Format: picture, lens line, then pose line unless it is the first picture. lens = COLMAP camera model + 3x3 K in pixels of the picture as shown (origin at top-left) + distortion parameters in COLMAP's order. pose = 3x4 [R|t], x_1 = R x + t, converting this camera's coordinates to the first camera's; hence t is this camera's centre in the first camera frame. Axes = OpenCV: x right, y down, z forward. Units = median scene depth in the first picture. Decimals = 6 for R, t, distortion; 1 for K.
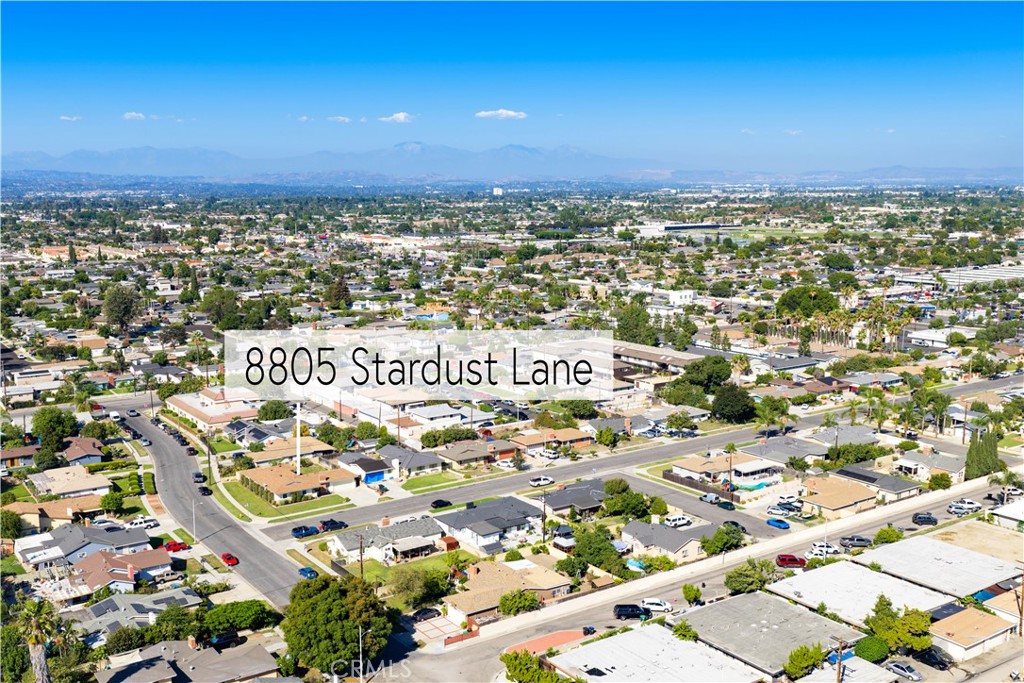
lens RADIAL K [[967.7, 0, 512.0], [0, 967.7, 341.5], [0, 0, 1]] dist [-0.002425, 0.001542]
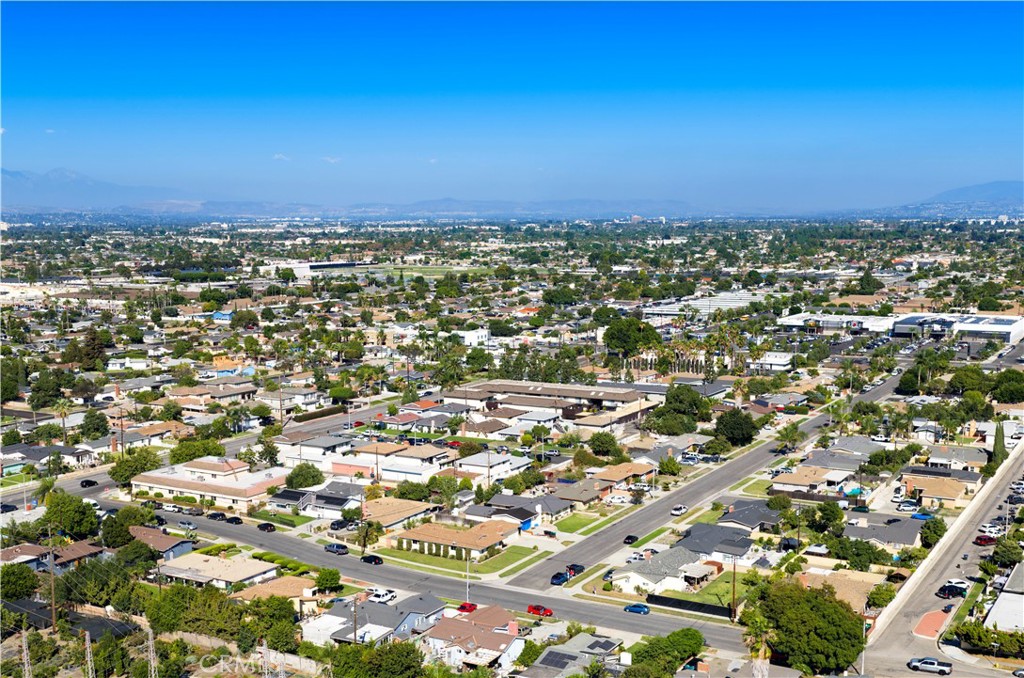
lens RADIAL K [[1128.1, 0, 512.0], [0, 1128.1, 339.0], [0, 0, 1]] dist [0.005784, 0.003588]
pose [[0.904920, -0.044112, 0.423290, -0.401686], [0.066933, 0.996987, -0.039192, 0.000799], [-0.420286, 0.063798, 0.905146, -0.001757]]
